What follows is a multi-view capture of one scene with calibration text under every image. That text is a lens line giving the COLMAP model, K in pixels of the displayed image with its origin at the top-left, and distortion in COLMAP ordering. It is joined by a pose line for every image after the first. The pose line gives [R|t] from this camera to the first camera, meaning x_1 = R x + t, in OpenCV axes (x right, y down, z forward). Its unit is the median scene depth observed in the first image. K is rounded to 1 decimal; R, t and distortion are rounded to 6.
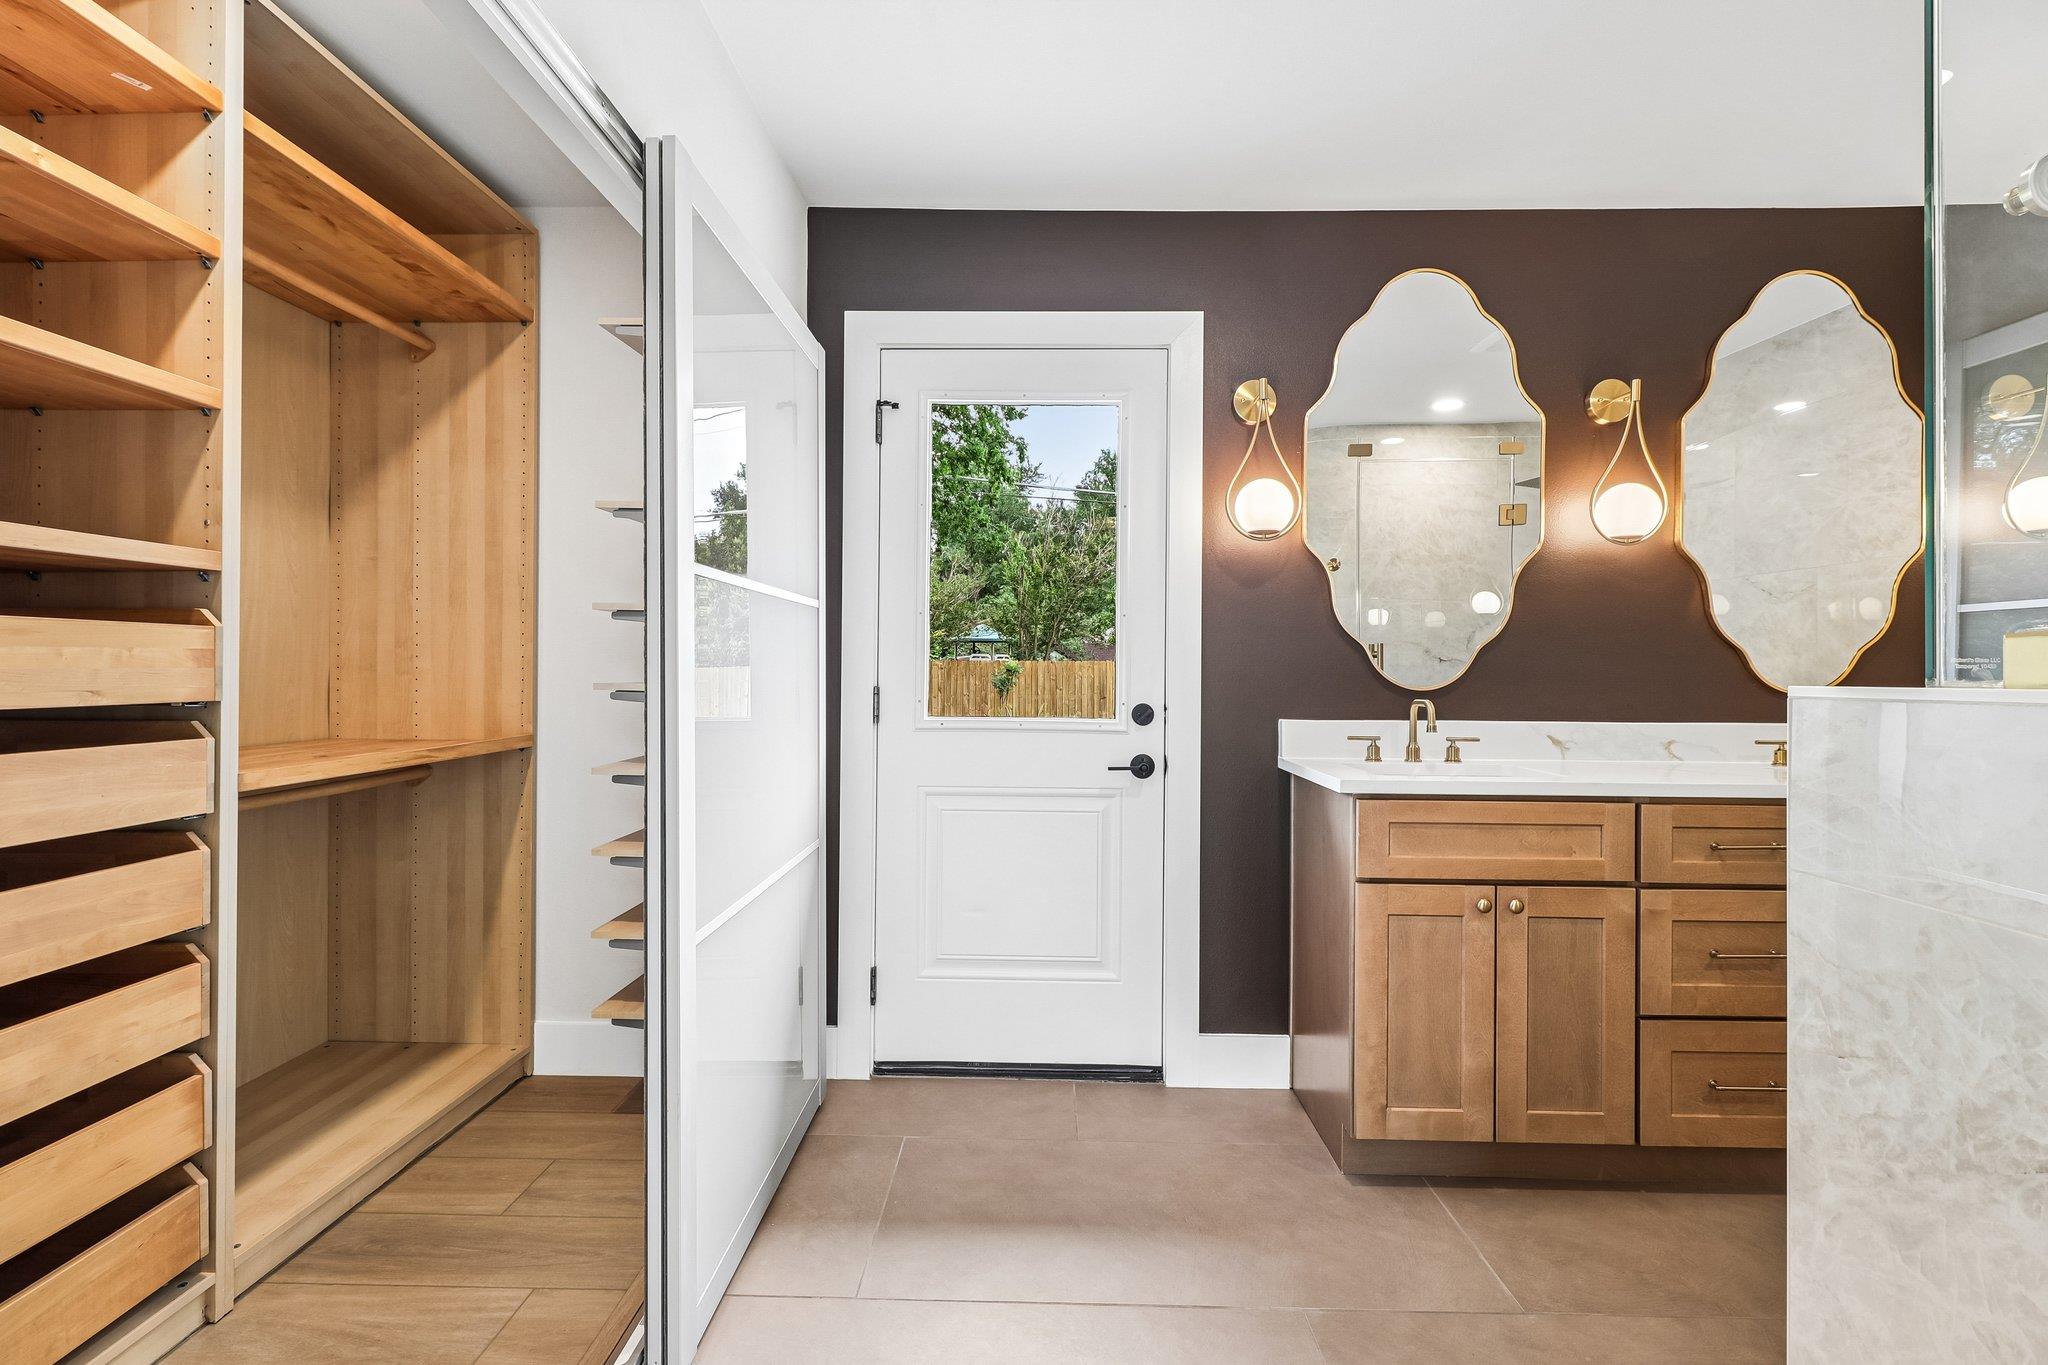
lens RADIAL K [[958.4, 0, 1020.6], [0, 958.4, 665.9], [0, 0, 1]] dist [0.000446, -0.001648]
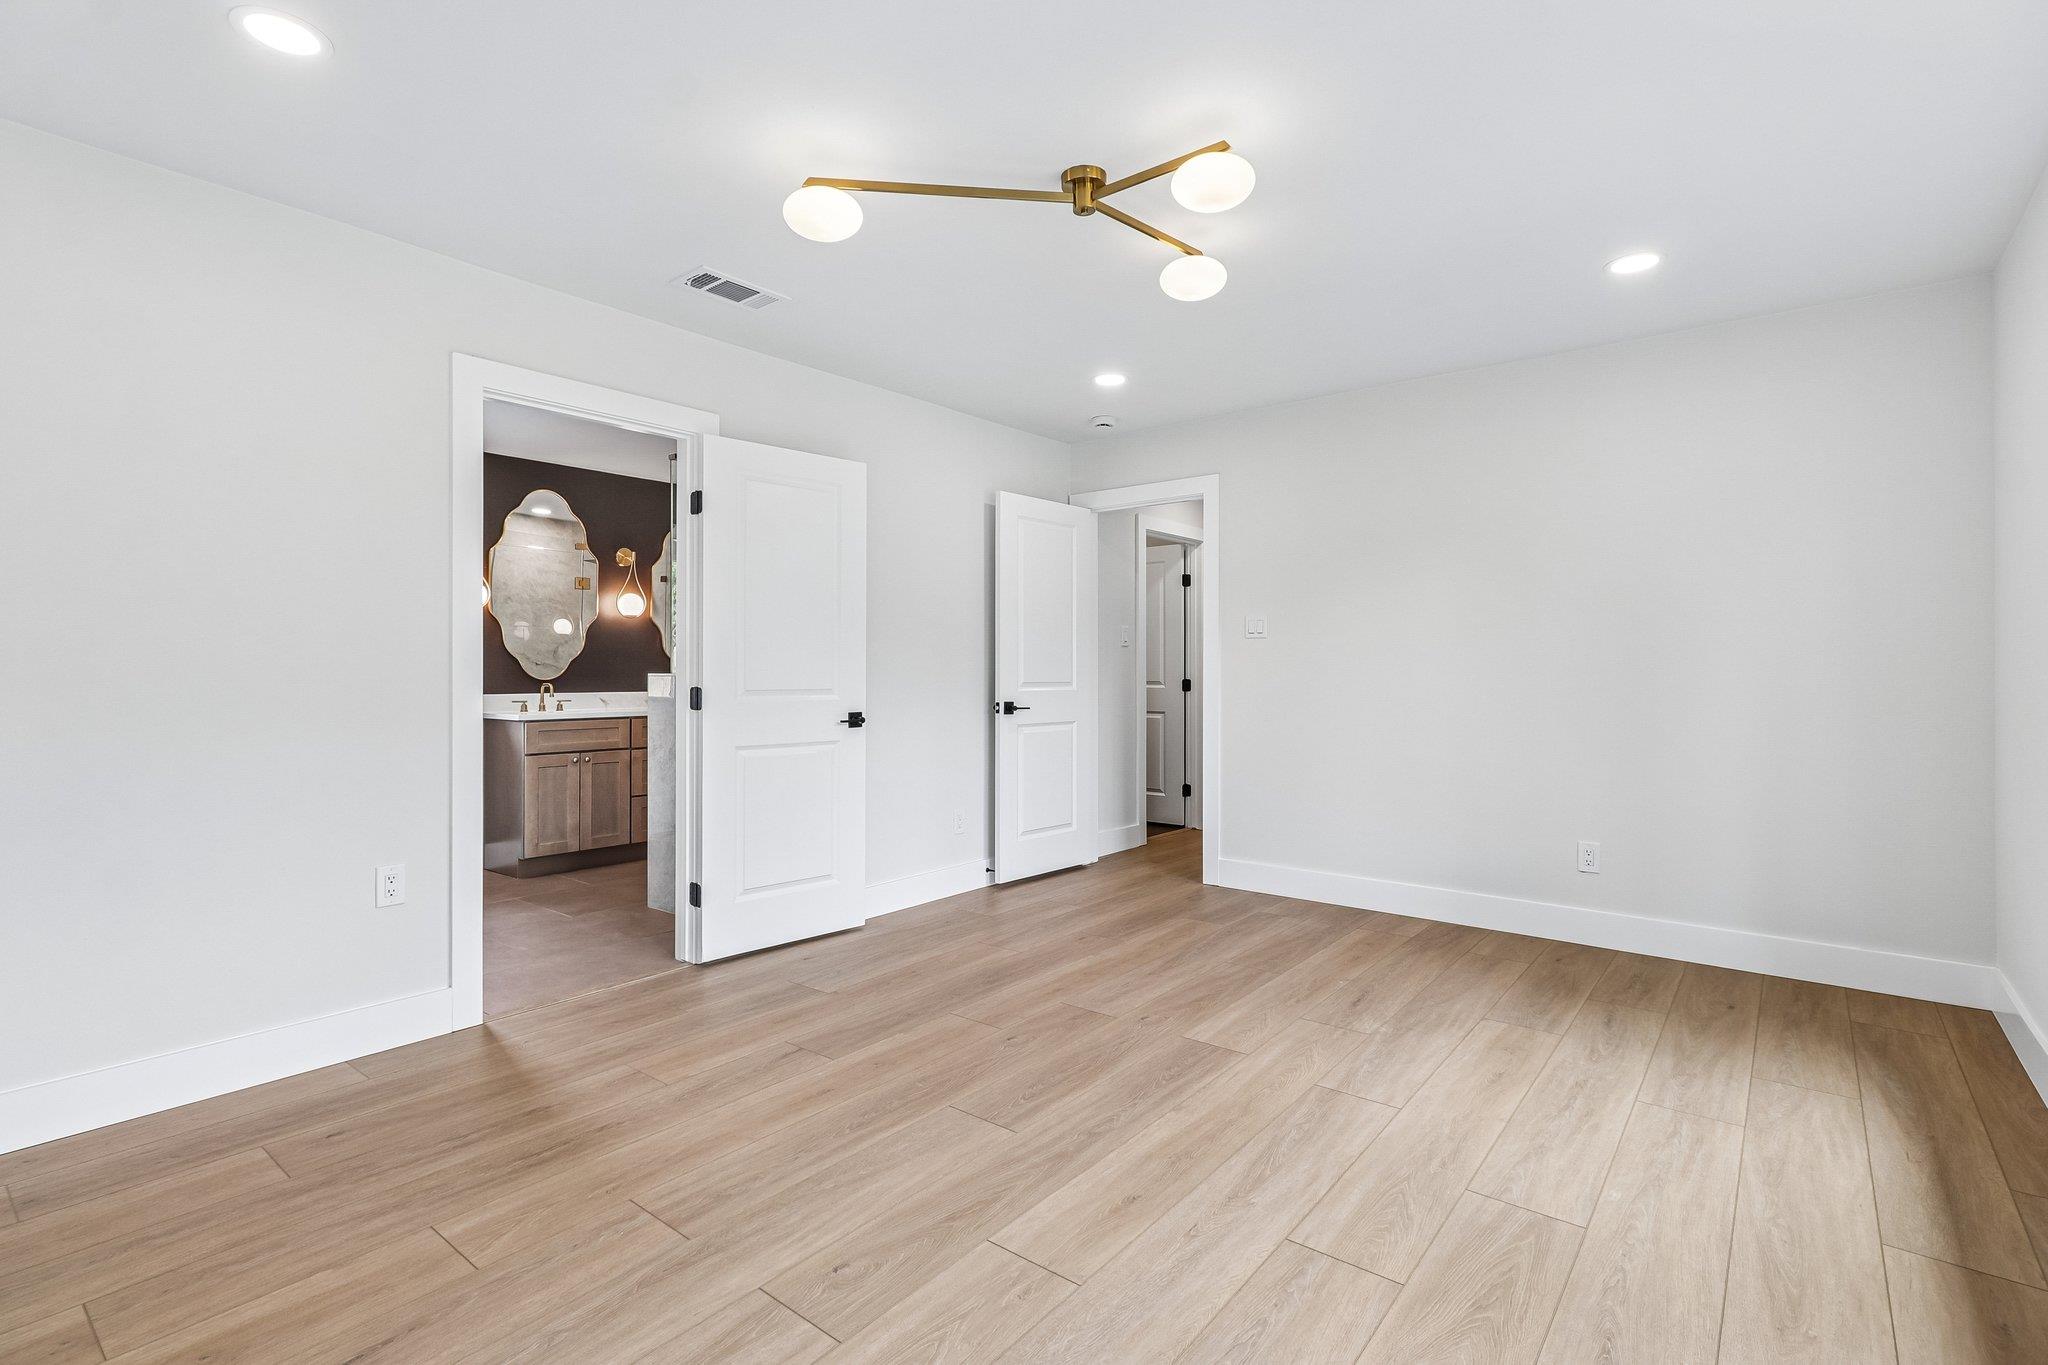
lens RADIAL K [[958.4, 0, 1022.8], [0, 958.4, 668.6], [0, 0, 1]] dist [0.000446, -0.001648]
pose [[0.612439, -0.002316, 0.790514, -0.696539], [0.001801, 0.999997, 0.001535, -0.001961], [-0.790516, 0.000484, 0.612441, -1.305207]]
